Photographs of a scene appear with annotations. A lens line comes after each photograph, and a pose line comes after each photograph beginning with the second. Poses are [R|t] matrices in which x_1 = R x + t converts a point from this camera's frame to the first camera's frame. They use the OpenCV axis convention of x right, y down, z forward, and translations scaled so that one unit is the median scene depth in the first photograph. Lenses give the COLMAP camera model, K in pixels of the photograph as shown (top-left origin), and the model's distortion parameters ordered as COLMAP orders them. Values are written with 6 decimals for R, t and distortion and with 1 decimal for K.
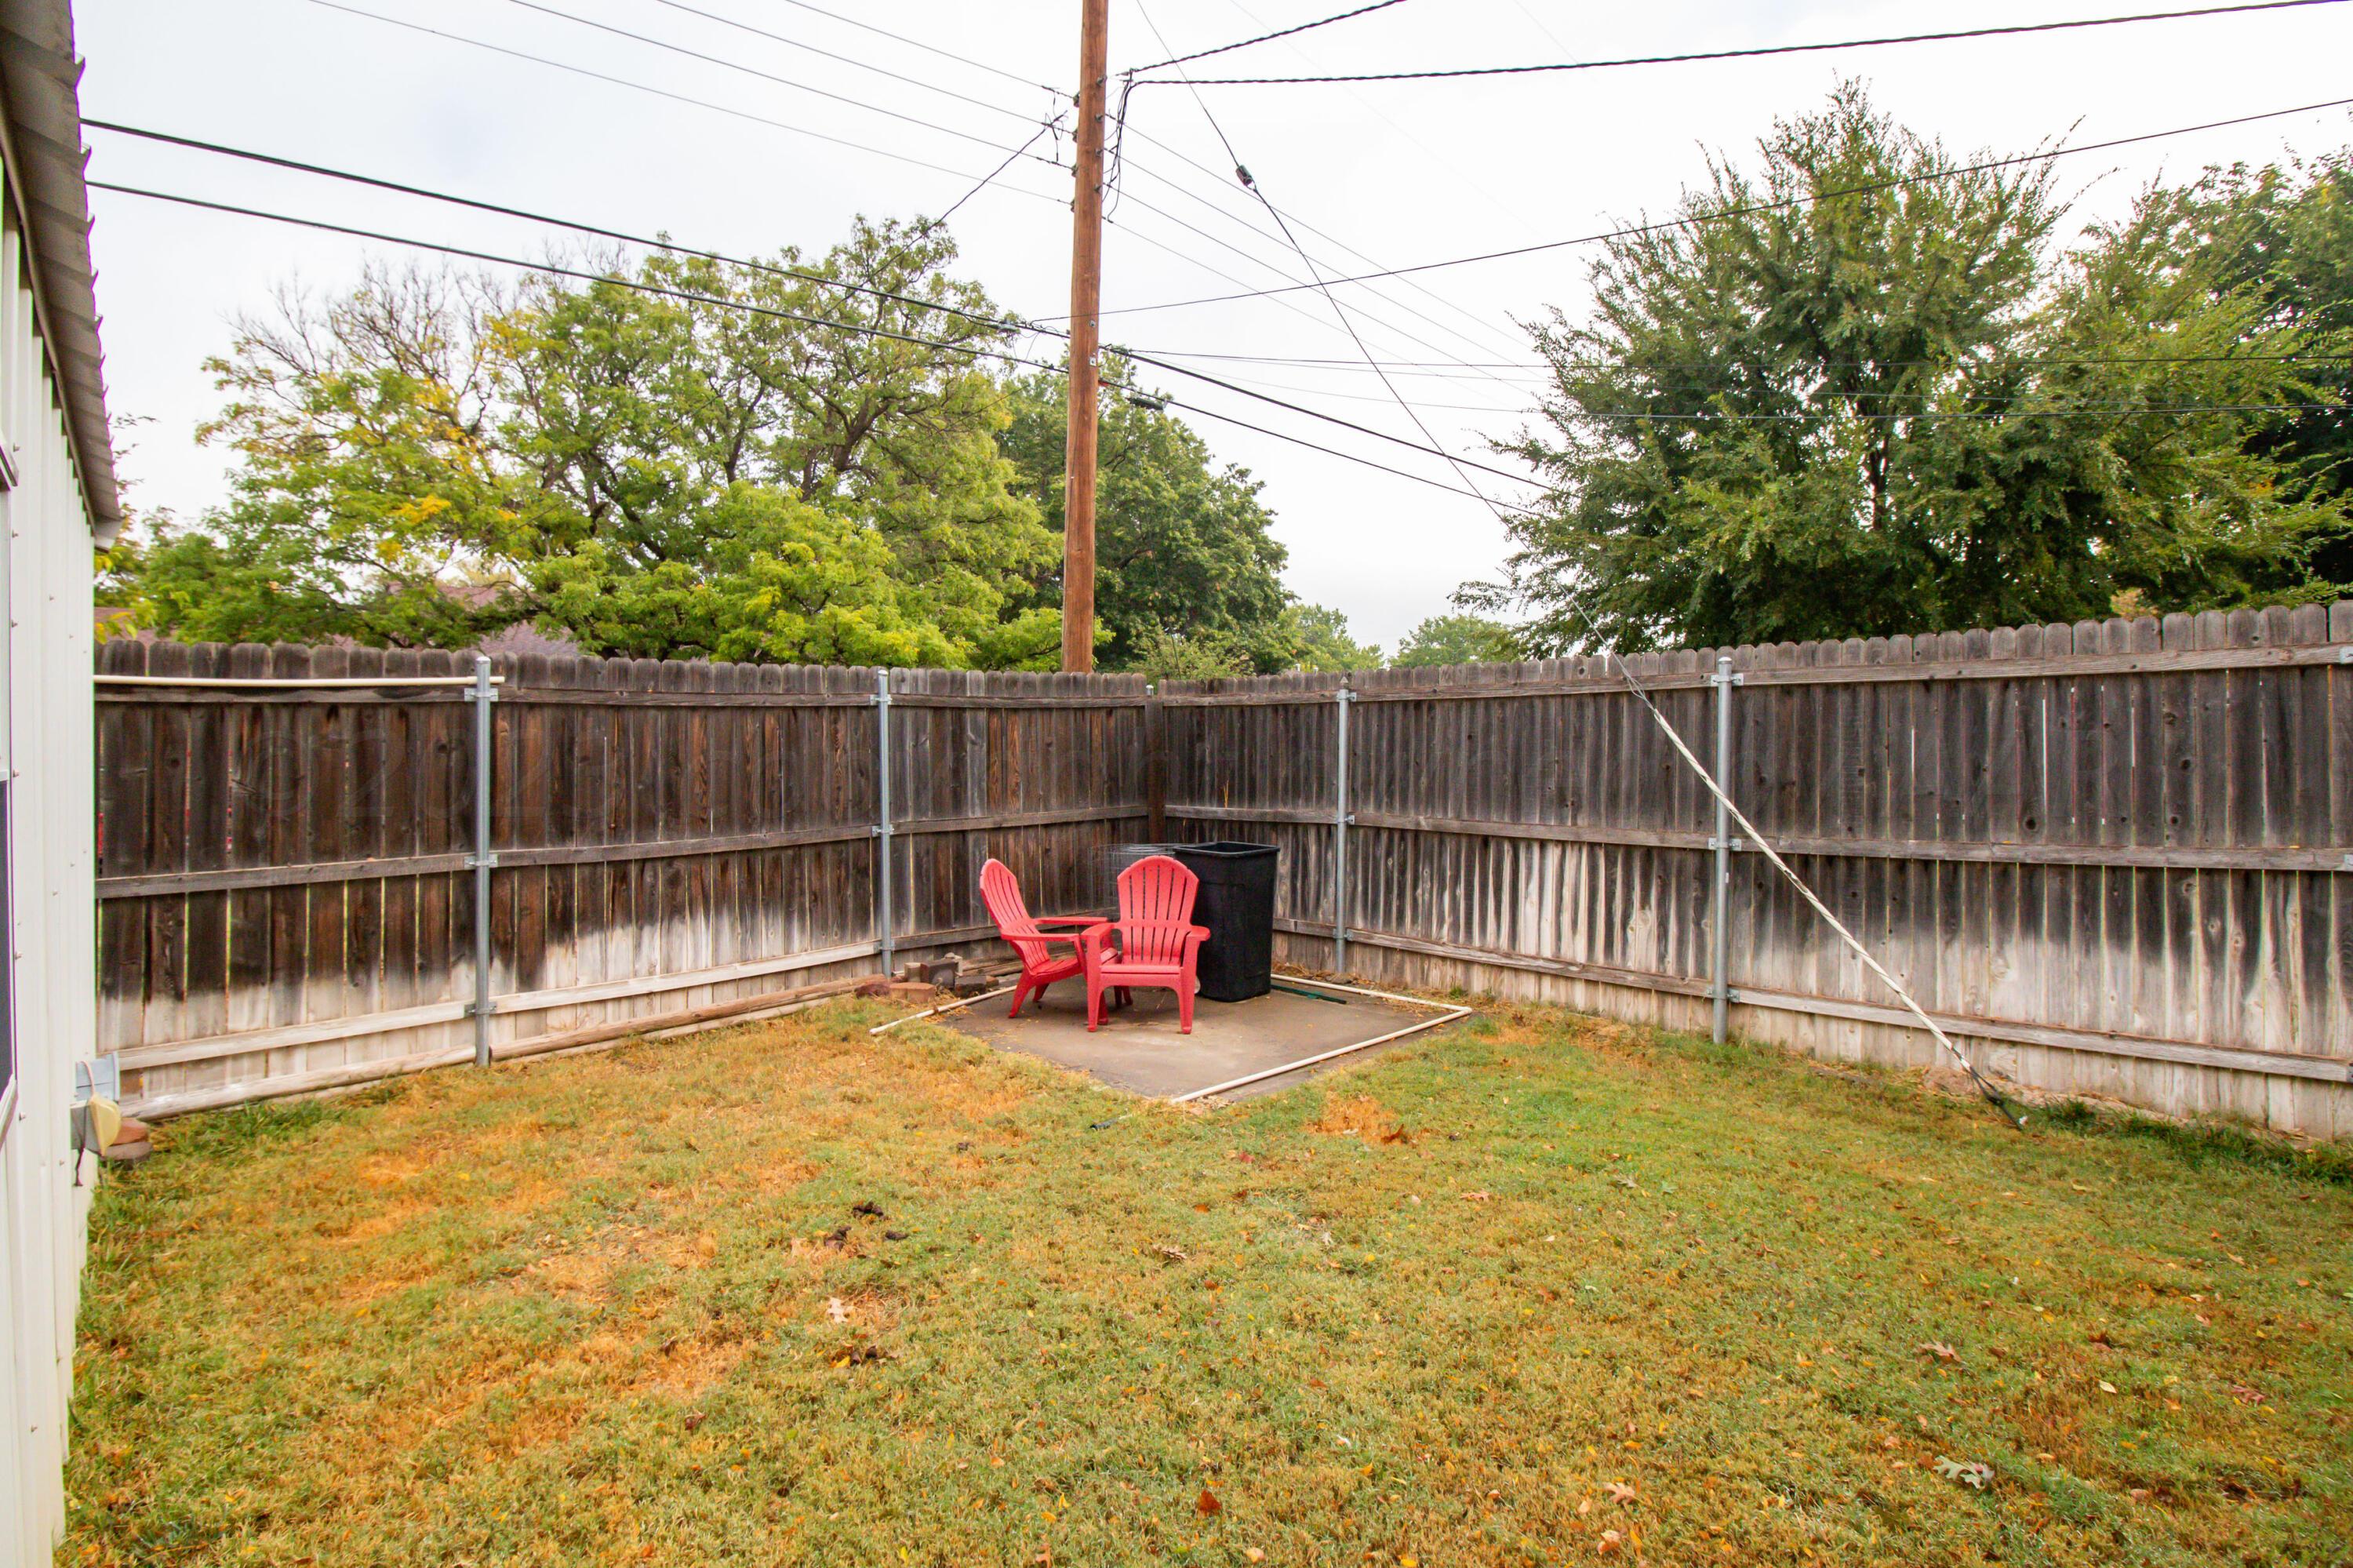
lens RADIAL K [[1110.0, 0, 1165.9], [0, 1110.0, 743.8], [0, 0, 1]] dist [0.002436, 0.001154]
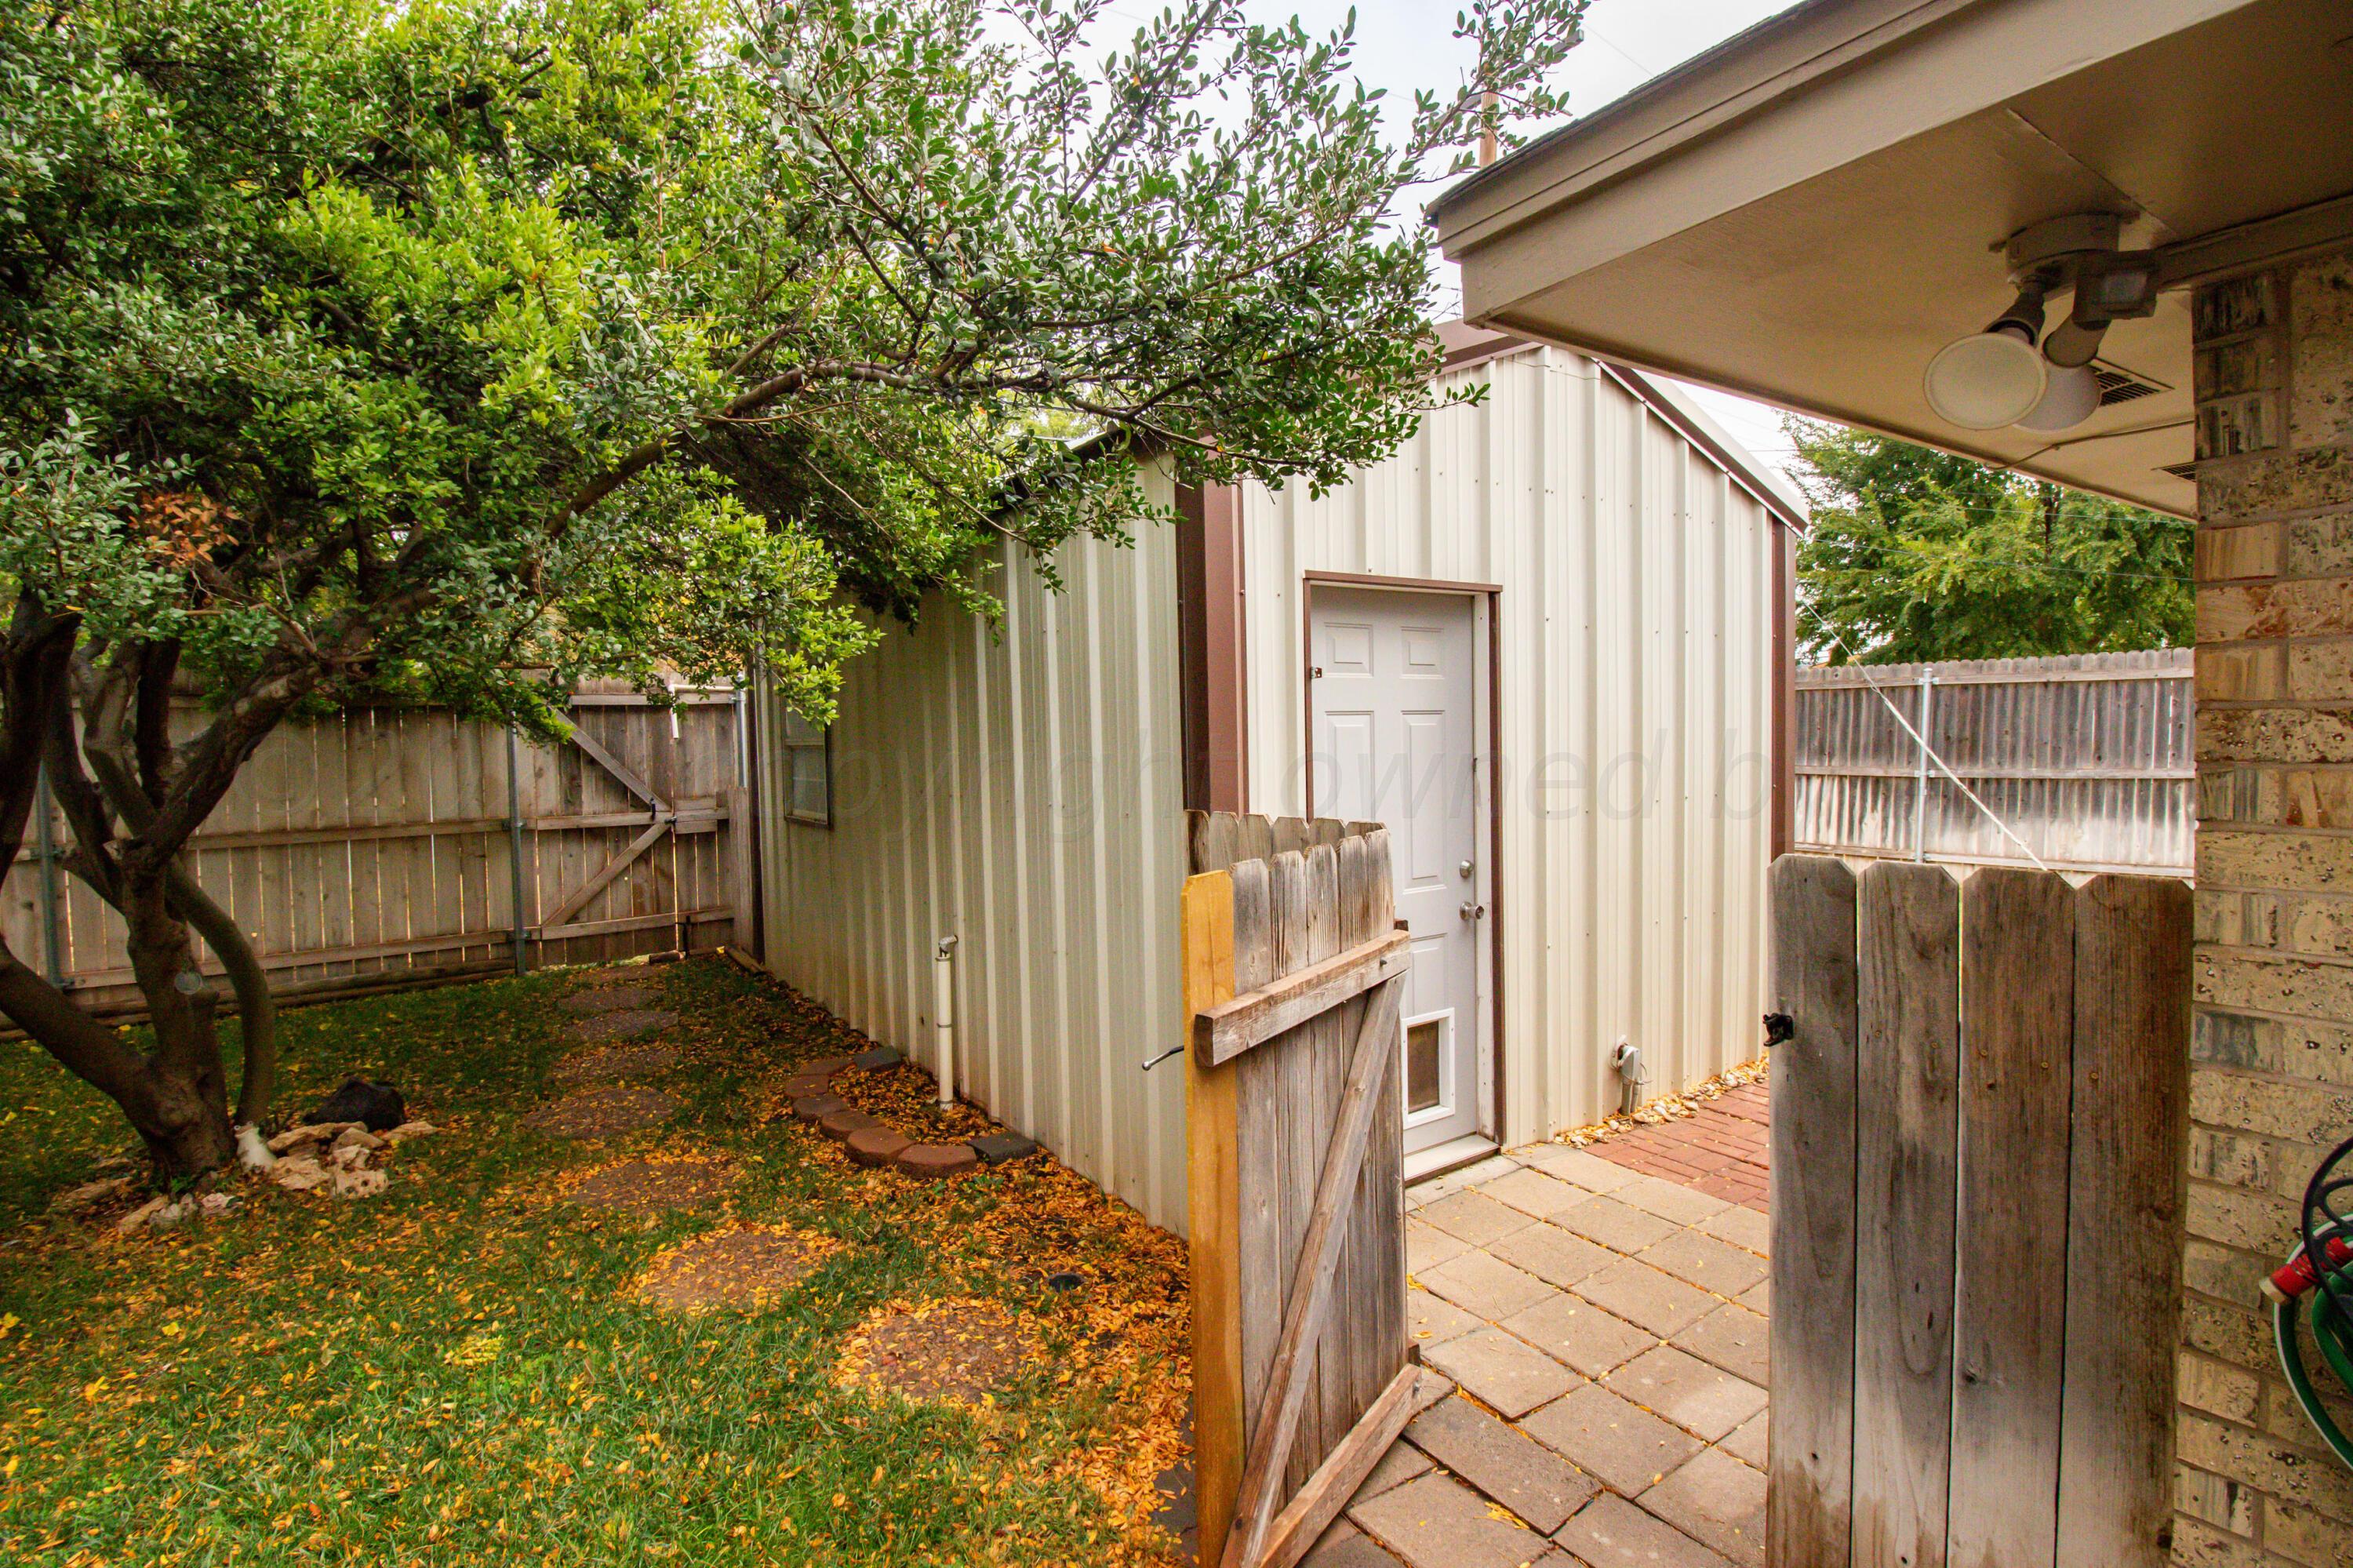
lens RADIAL K [[1110.0, 0, 1166.0], [0, 1110.0, 783.6], [0, 0, 1]] dist [0.002436, 0.001154]
pose [[0.992185, 0.000280, -0.124777, -0.349243], [0.006434, 0.998553, 0.053399, 0.002235], [0.124611, -0.053785, 0.990747, -0.665828]]
